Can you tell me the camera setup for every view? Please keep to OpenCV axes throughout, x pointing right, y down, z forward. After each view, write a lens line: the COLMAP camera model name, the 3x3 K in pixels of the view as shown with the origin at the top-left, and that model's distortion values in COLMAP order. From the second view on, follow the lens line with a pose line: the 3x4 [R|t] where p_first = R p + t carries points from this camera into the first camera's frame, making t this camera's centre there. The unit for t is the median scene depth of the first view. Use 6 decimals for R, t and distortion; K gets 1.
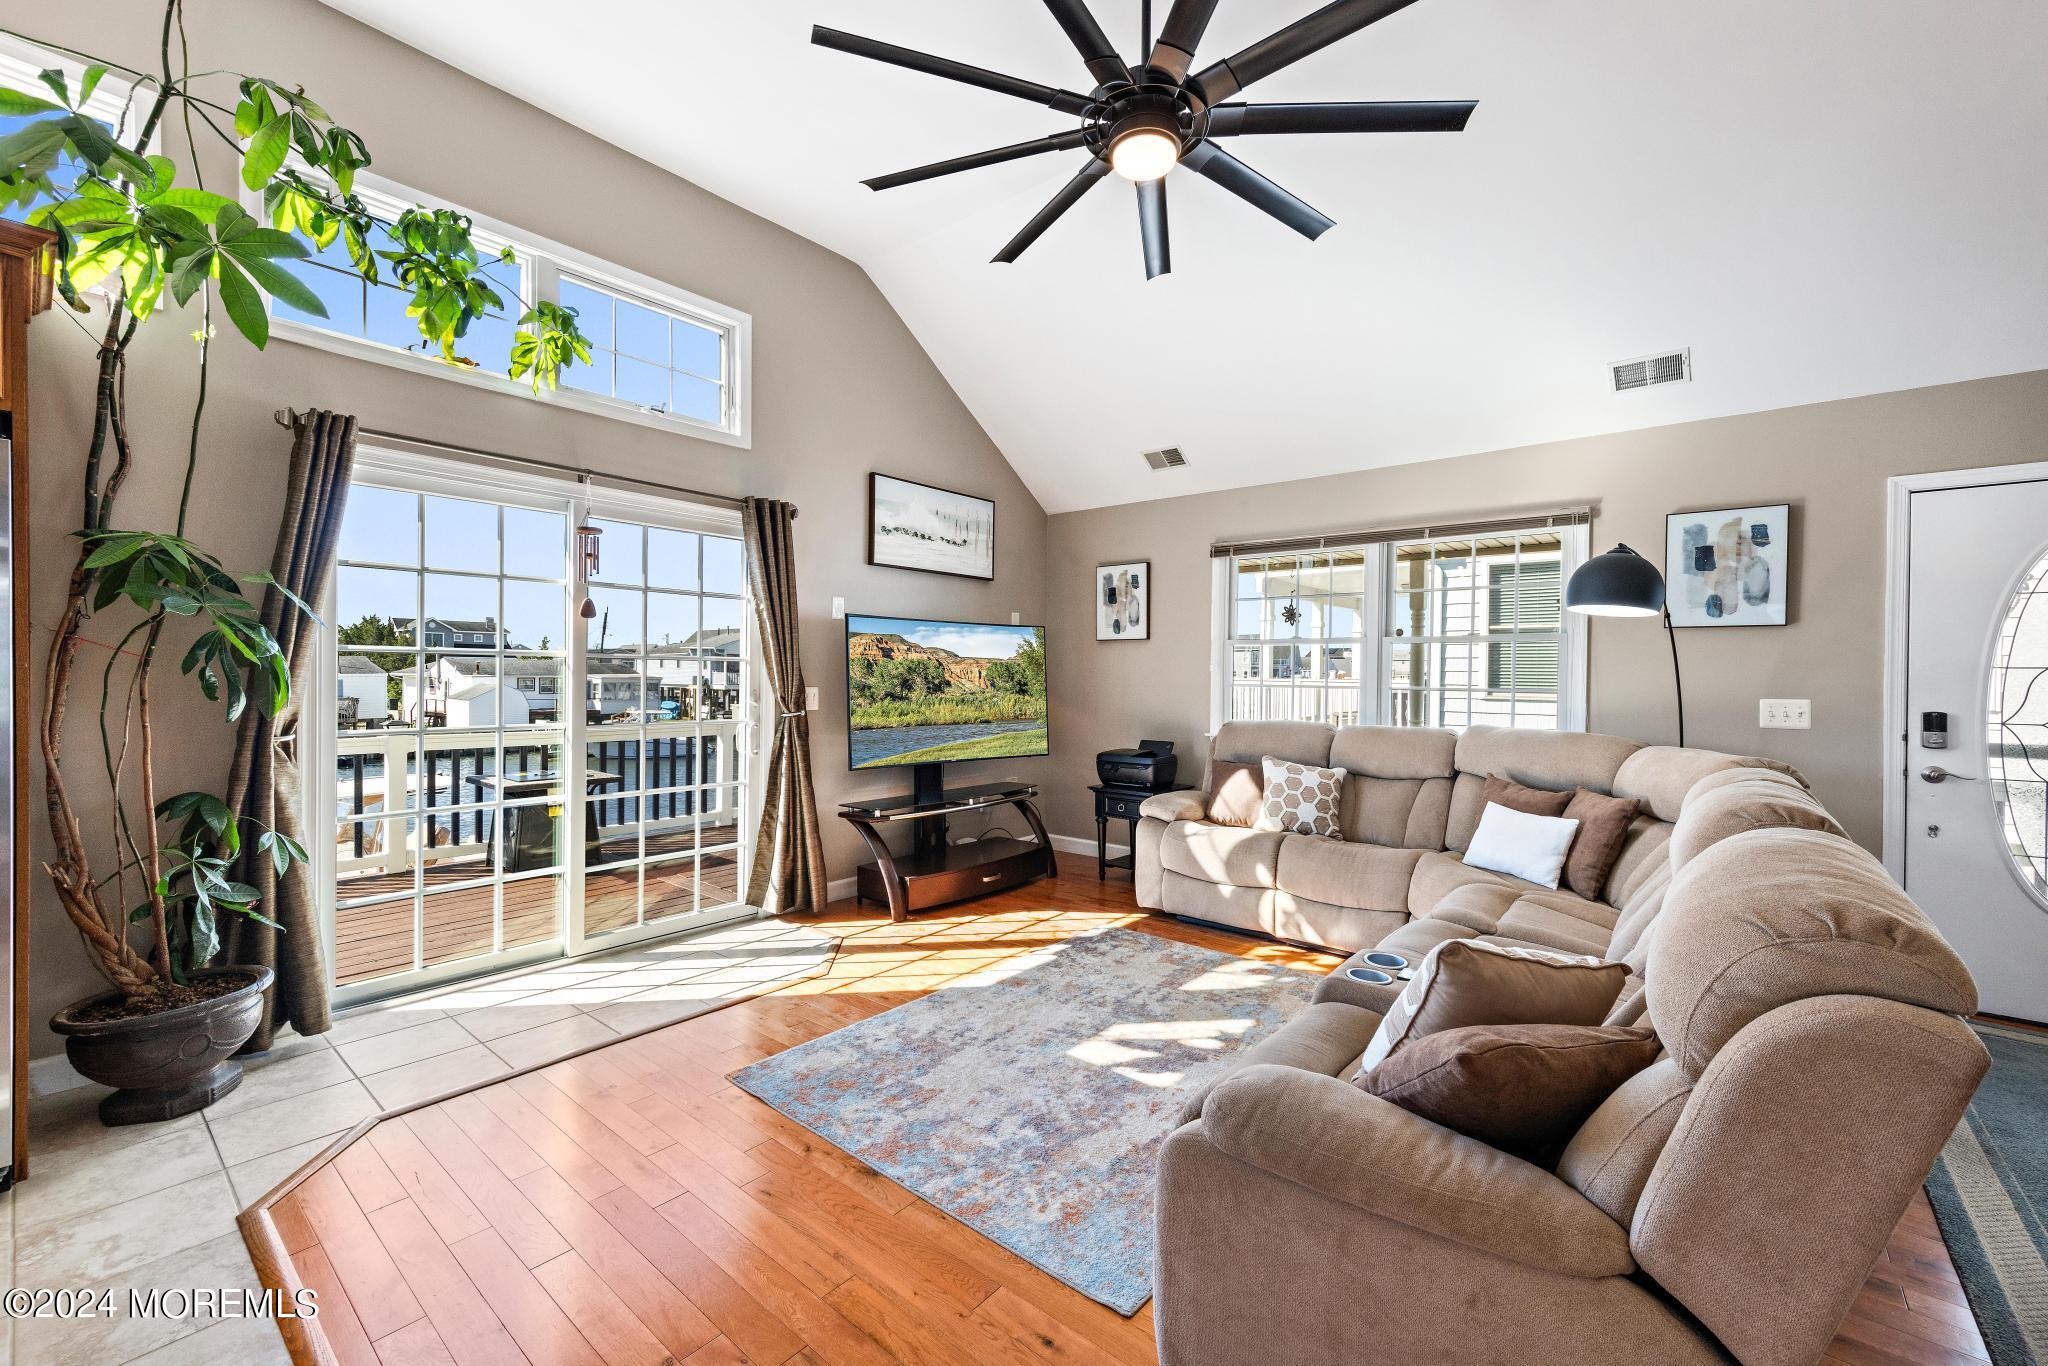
lens RADIAL K [[832.2, 0, 1031.8], [0, 832.2, 679.7], [0, 0, 1]] dist [0.002390, 0.000102]
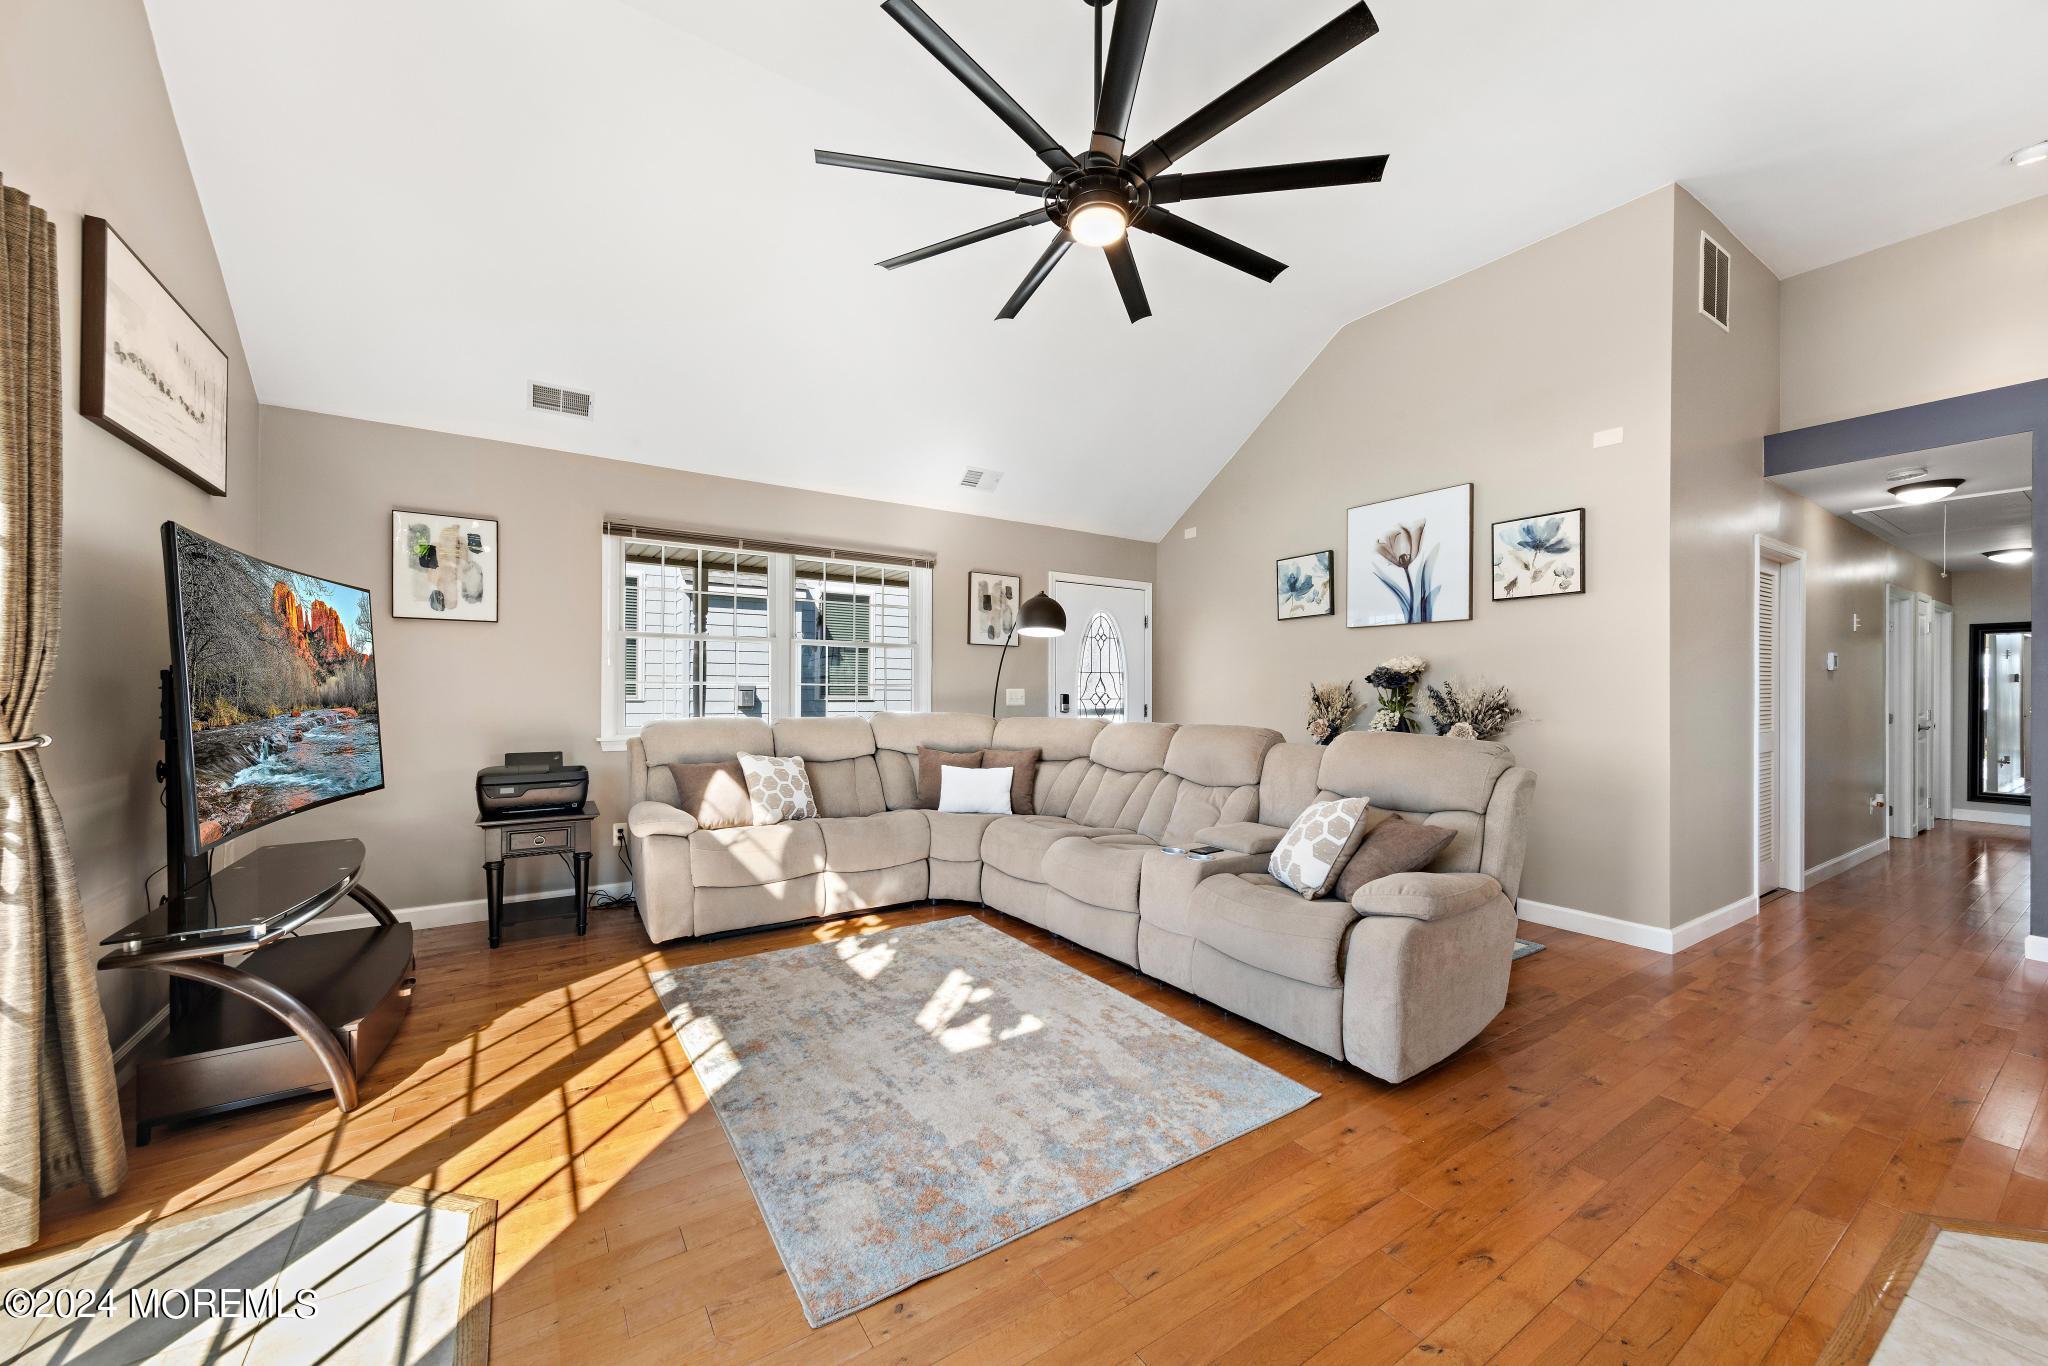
lens RADIAL K [[765.0, 0, 1032.2], [0, 765.0, 688.9], [0, 0, 1]] dist [0.004893, -0.000239]
pose [[0.284054, -0.005080, 0.958795, -0.585500], [0.002344, 0.999987, 0.004604, 0.015634], [-0.958805, 0.000939, 0.284062, 0.486134]]
